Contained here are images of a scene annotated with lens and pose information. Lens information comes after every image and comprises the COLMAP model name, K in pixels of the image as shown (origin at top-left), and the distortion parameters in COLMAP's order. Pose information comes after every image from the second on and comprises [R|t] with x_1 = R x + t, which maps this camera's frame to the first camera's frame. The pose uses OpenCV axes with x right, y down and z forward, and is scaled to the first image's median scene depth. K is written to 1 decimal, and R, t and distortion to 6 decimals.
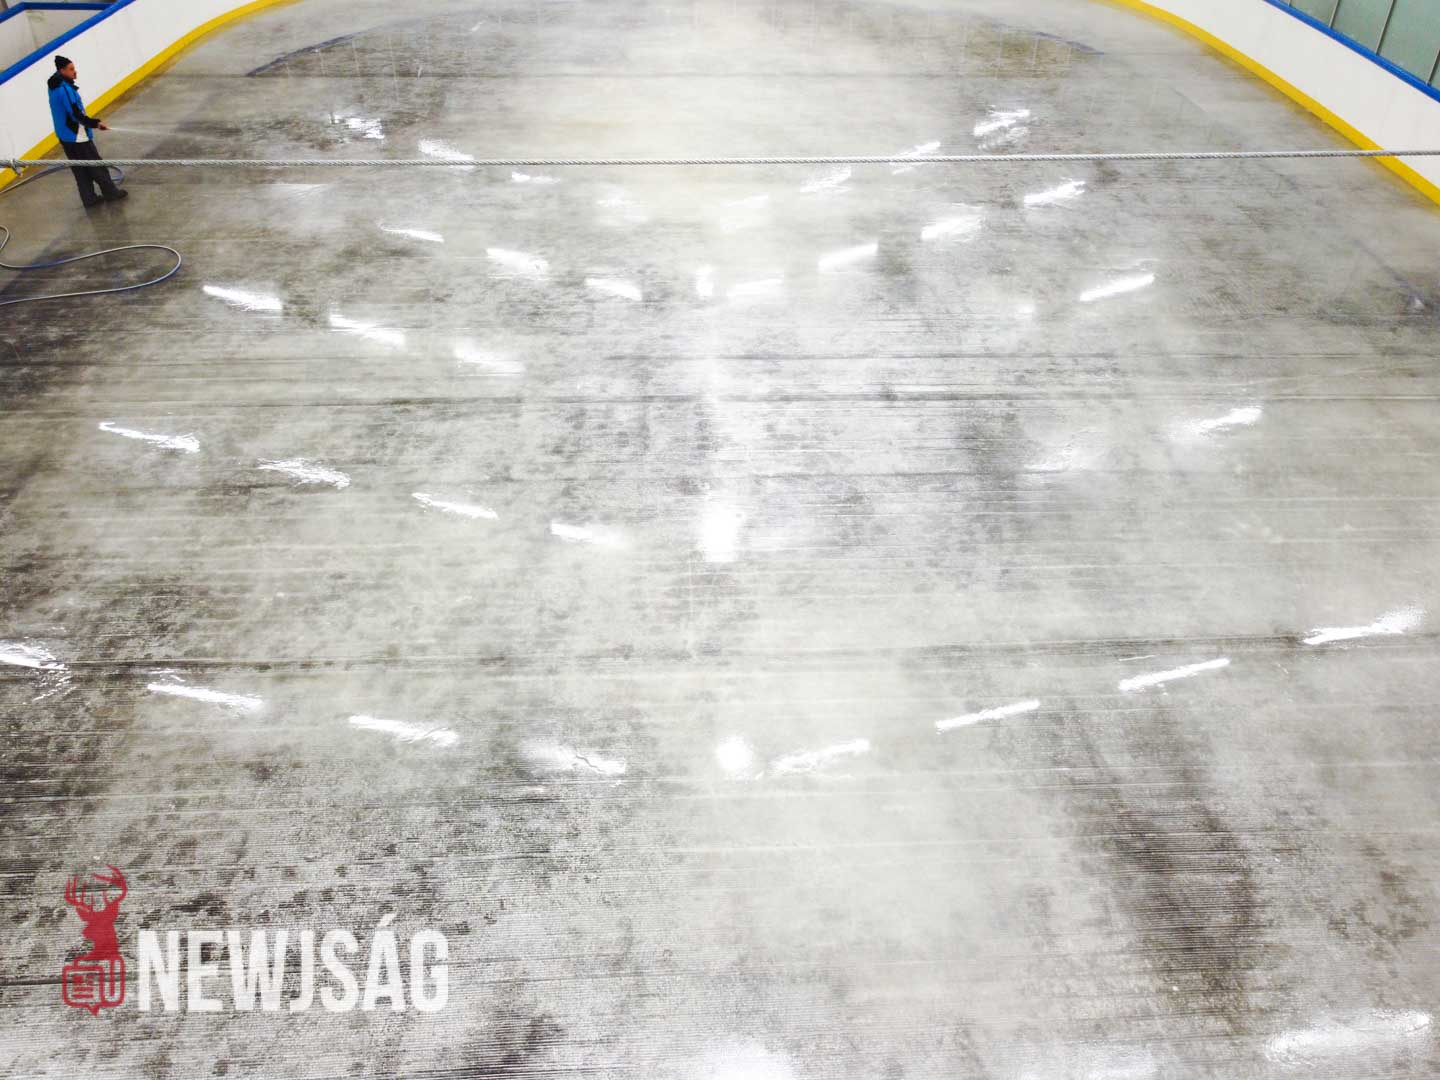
lens RADIAL K [[1125.3, 0, 682.3], [0, 1125.3, 543.8], [0, 0, 1]] dist [0.002380, -0.005754]
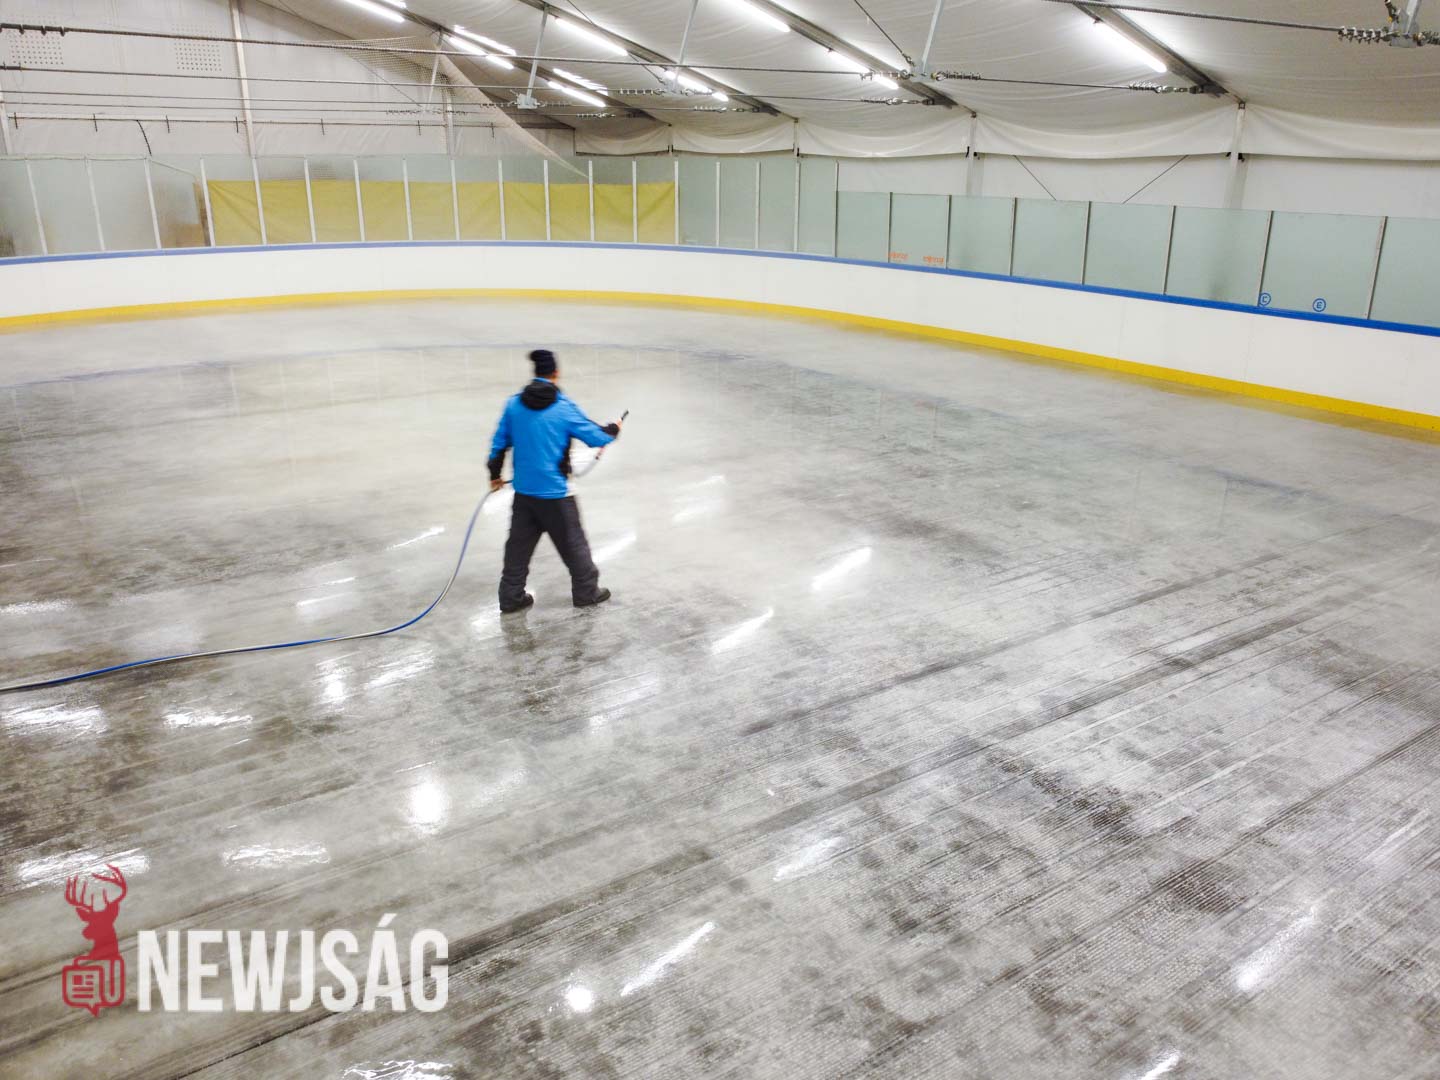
lens RADIAL K [[1125.3, 0, 682.3], [0, 1125.3, 543.8], [0, 0, 1]] dist [0.002380, -0.005754]
pose [[0.838449, -0.177822, 0.515153, -0.349798], [0.342317, 0.907366, -0.243938, -0.126288], [-0.424055, 0.380875, 0.821652, 0.541377]]
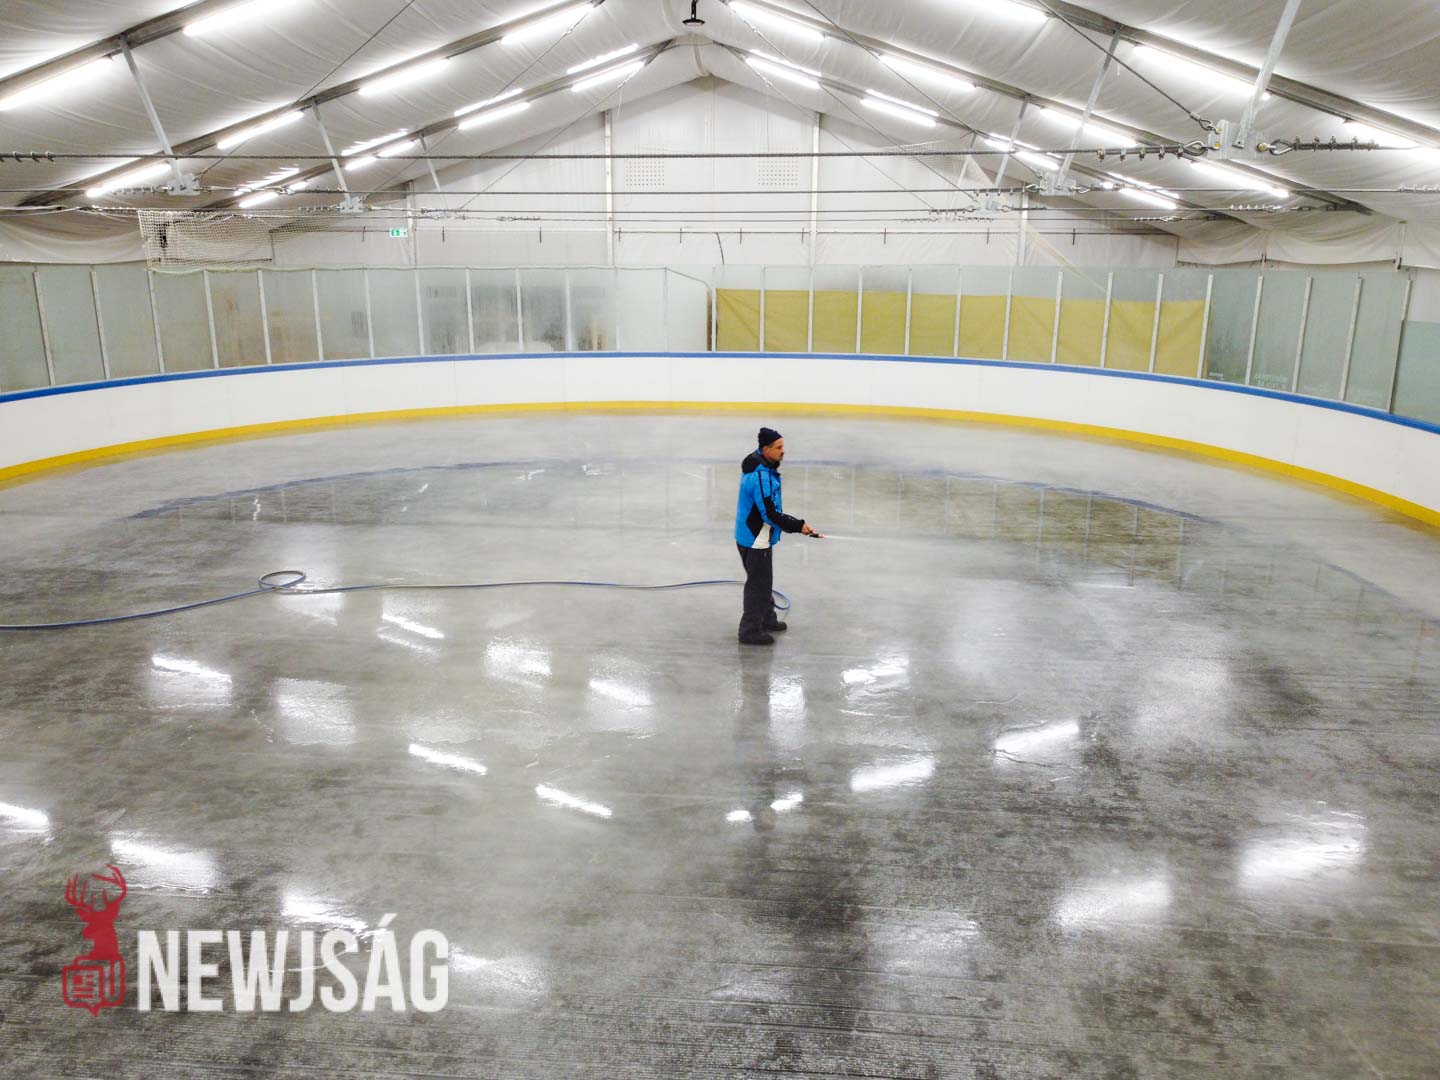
lens RADIAL K [[1073.1, 0, 719.4], [0, 1073.1, 554.4], [0, 0, 1]] dist [0.004395, -0.011483]
pose [[0.995205, 0.026765, -0.094076, 0.209062], [-0.062068, 0.916175, -0.395944, -0.233117], [0.075593, 0.399884, 0.913443, 0.658141]]
